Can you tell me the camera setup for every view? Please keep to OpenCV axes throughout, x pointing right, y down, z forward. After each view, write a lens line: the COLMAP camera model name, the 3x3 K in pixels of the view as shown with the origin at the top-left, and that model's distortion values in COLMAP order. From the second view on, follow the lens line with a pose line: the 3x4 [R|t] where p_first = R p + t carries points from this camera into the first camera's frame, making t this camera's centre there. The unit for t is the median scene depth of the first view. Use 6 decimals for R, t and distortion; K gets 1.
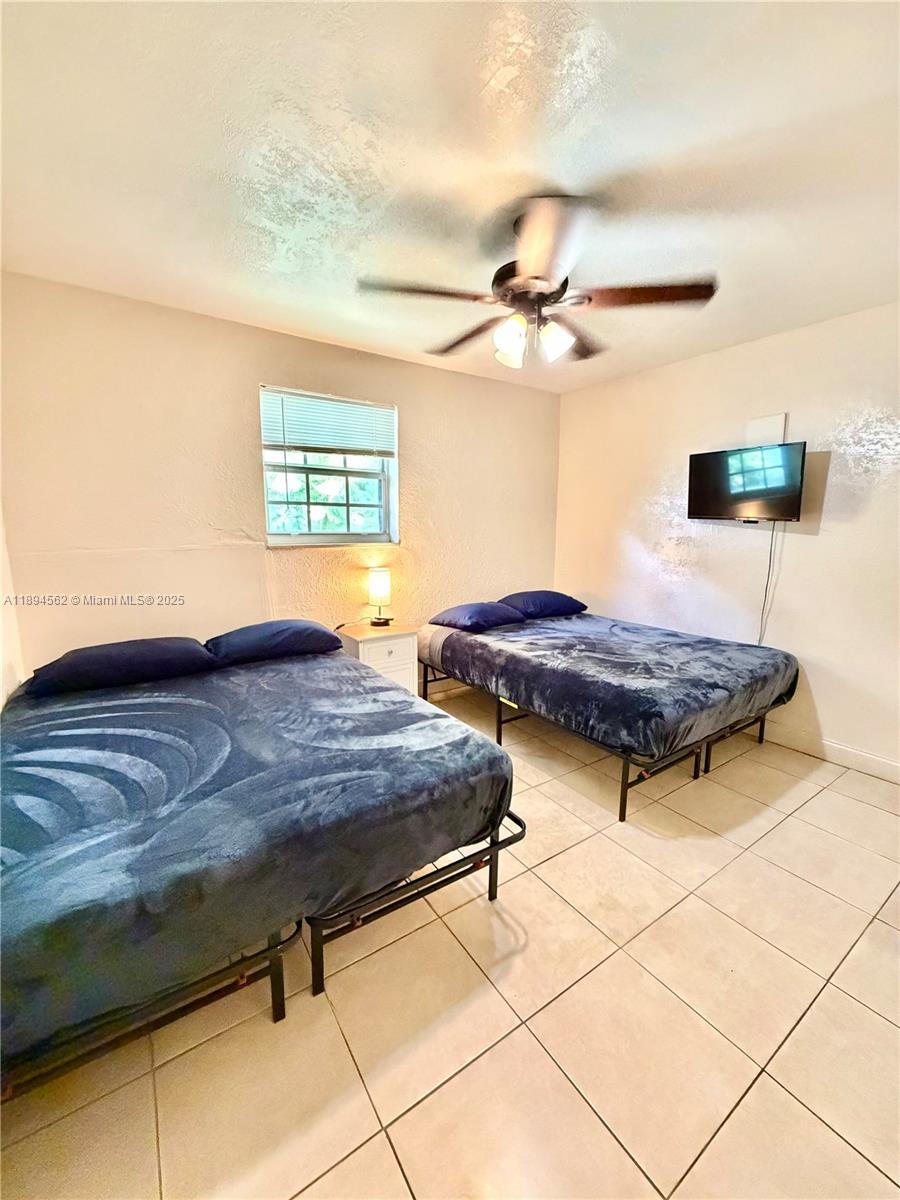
lens RADIAL K [[478.5, 0, 455.3], [0, 478.5, 596.9], [0, 0, 1]] dist [0.001409, -0.000866]
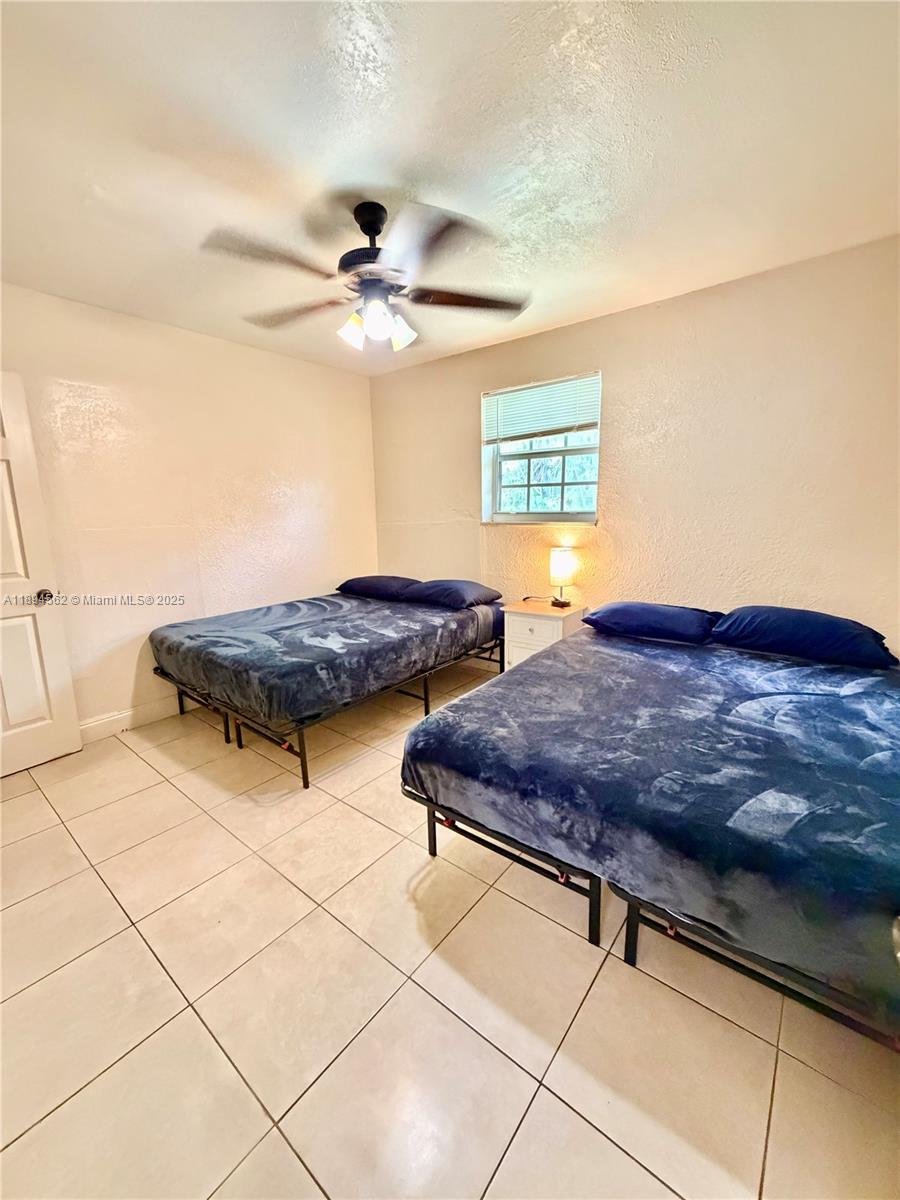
lens RADIAL K [[478.5, 0, 452.5], [0, 478.5, 599.0], [0, 0, 1]] dist [0.001409, -0.000866]
pose [[0.297721, 0.170898, -0.939232, 0.750562], [-0.123072, 0.982507, 0.139760, -0.070054], [0.946687, 0.073984, 0.313545, 0.510389]]
